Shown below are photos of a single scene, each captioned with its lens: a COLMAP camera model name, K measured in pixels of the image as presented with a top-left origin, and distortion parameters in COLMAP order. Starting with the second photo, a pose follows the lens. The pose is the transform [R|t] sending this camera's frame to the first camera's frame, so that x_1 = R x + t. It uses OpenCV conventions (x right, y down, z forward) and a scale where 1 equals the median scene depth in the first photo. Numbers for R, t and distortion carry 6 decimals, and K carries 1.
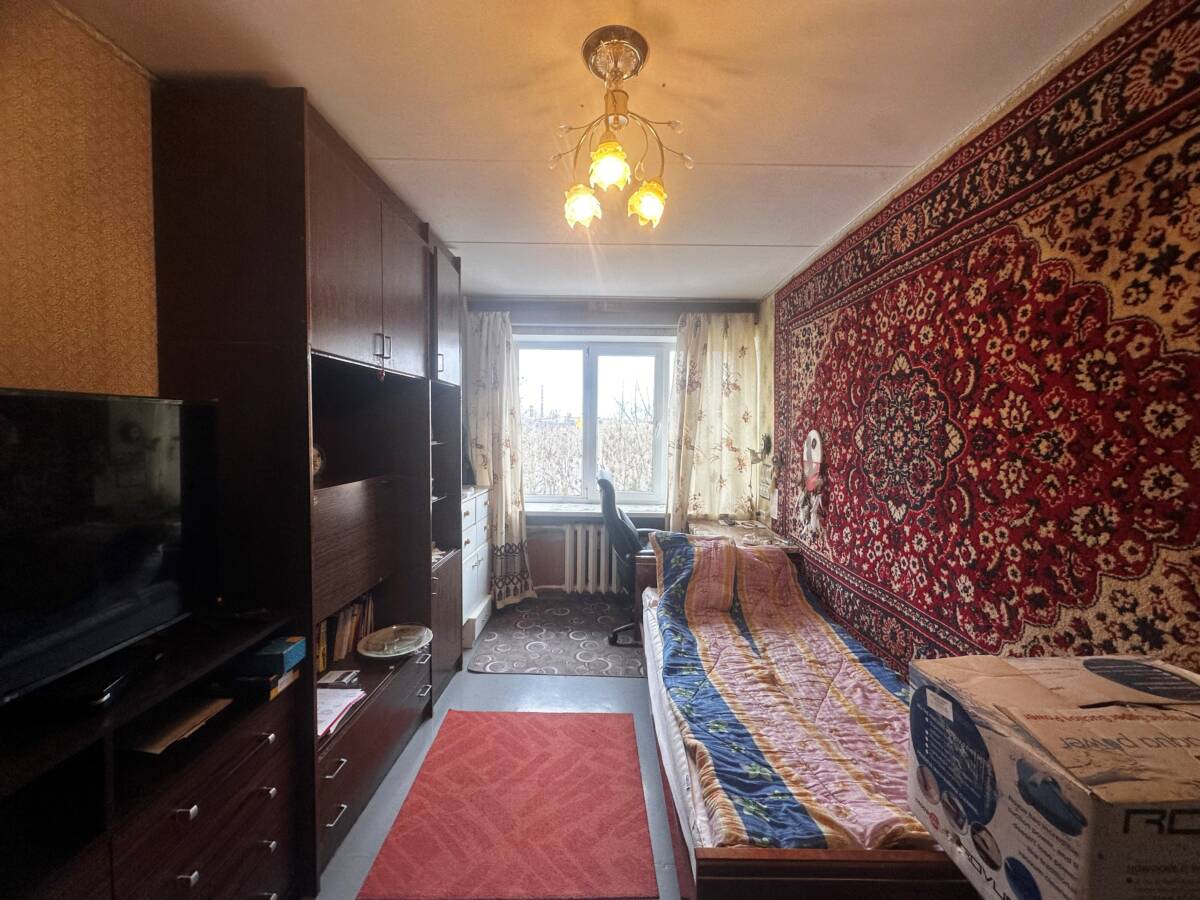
lens RADIAL K [[478.3, 0, 600.0], [0, 478.3, 450.0], [0, 0, 1]] dist [0.000987, 0.000373]
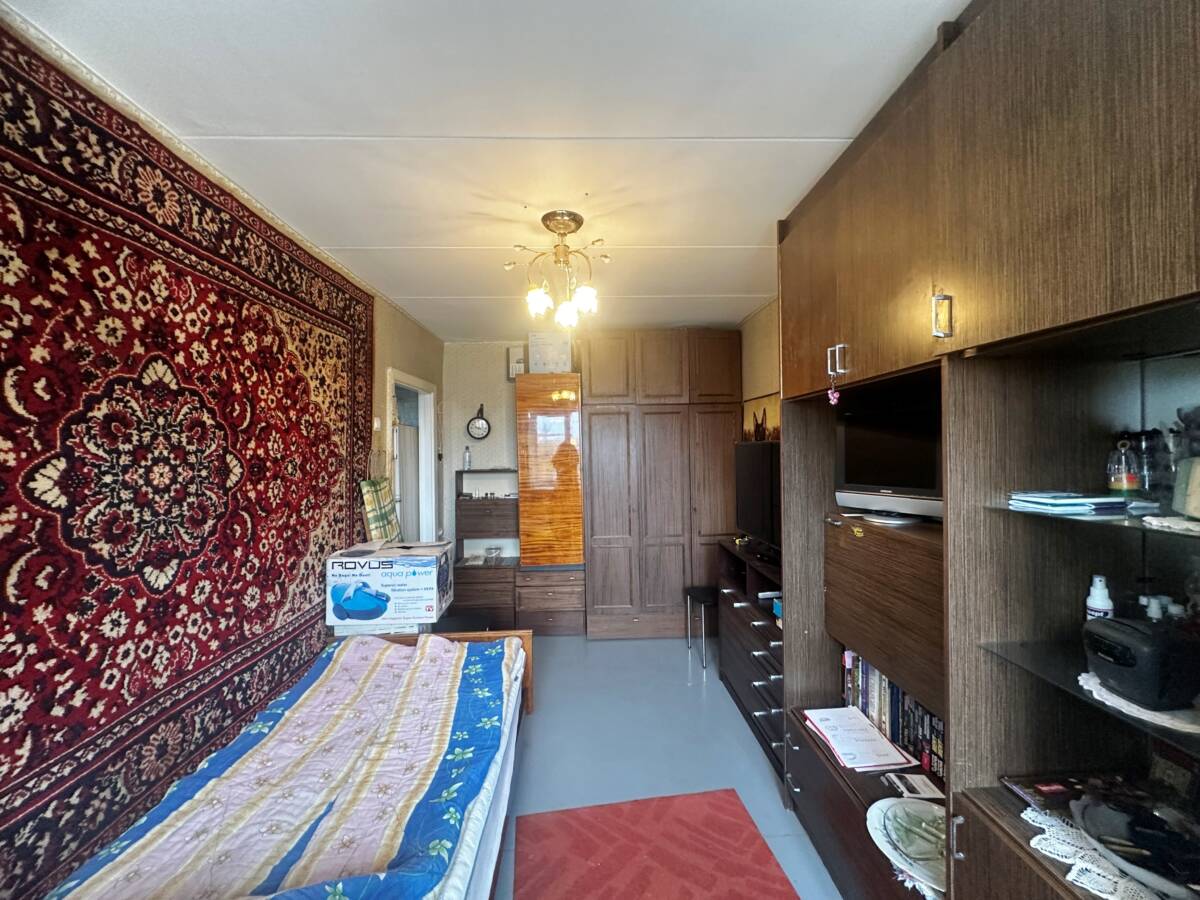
lens RADIAL K [[478.3, 0, 600.0], [0, 478.3, 450.0], [0, 0, 1]] dist [0.000987, 0.000373]
pose [[-0.998524, -0.000192, -0.054311, -0.003742], [-0.003065, 0.998599, 0.052820, -0.107902], [0.054225, 0.052909, -0.997126, 1.854661]]
